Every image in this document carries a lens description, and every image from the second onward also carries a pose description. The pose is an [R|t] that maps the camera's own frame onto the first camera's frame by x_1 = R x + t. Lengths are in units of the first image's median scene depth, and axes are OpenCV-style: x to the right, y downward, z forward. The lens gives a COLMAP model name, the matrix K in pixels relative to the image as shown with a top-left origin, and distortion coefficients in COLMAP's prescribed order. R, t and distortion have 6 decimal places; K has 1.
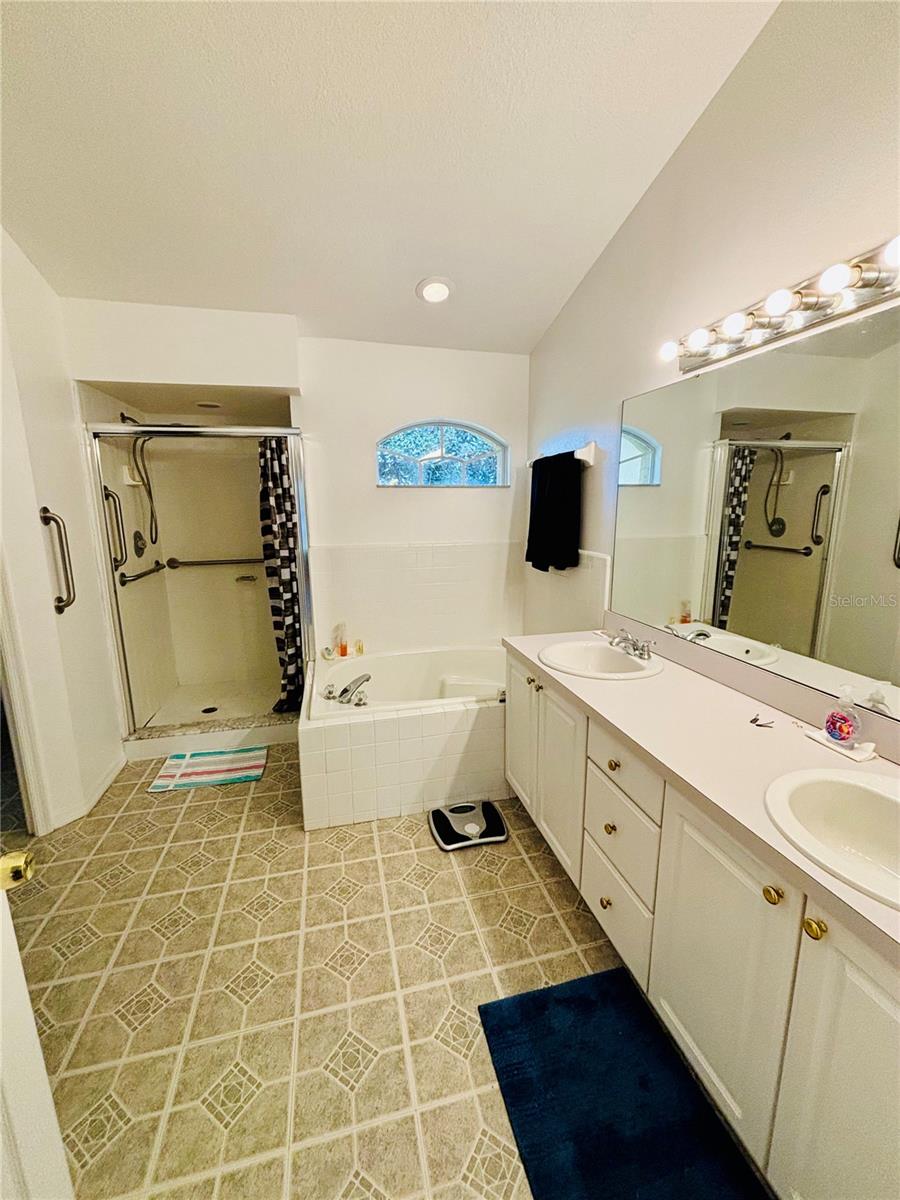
lens RADIAL K [[477.8, 0, 458.5], [0, 477.8, 595.5], [0, 0, 1]] dist [-0.011754, -0.000392]
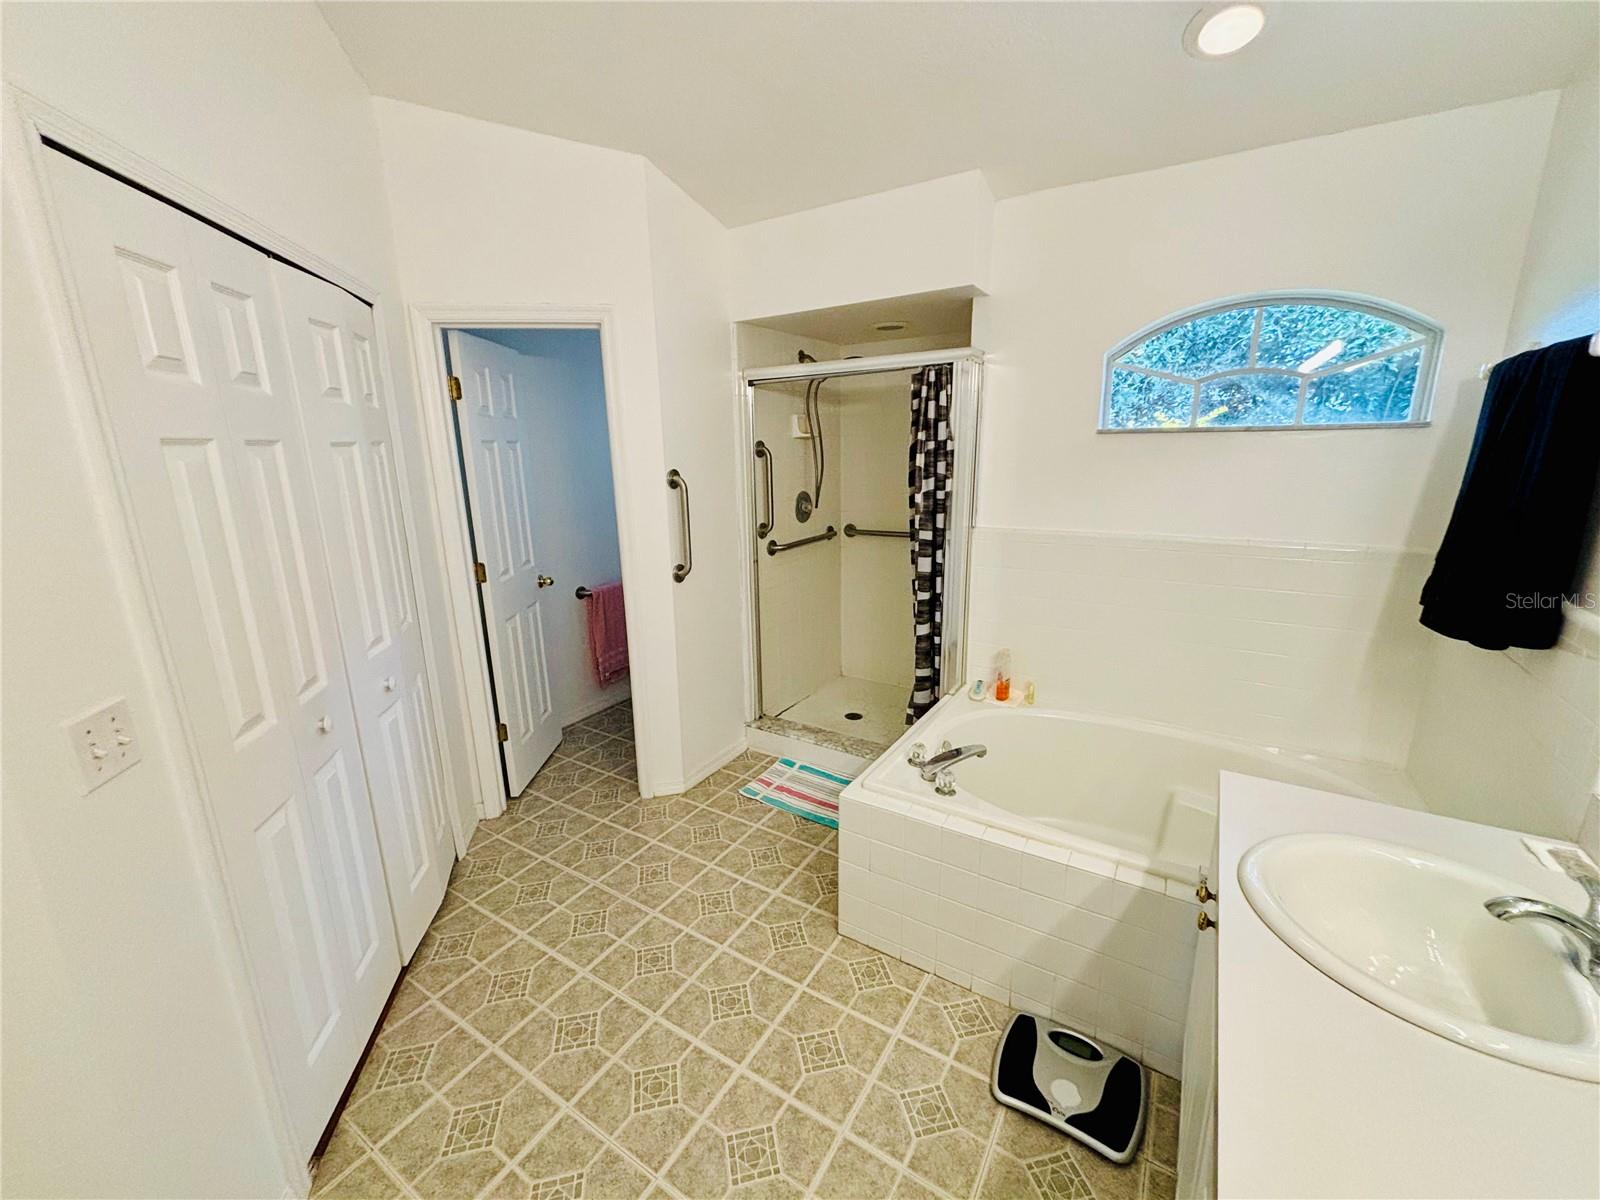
lens RADIAL K [[637.0, 0, 799.3], [0, 637.0, 601.3], [0, 0, 1]] dist [-0.011754, -0.000392]
pose [[0.682501, 0.167749, -0.711374, 0.186905], [-0.123647, 0.985776, 0.113828, -0.078564], [0.720350, 0.010272, 0.693535, 0.229073]]
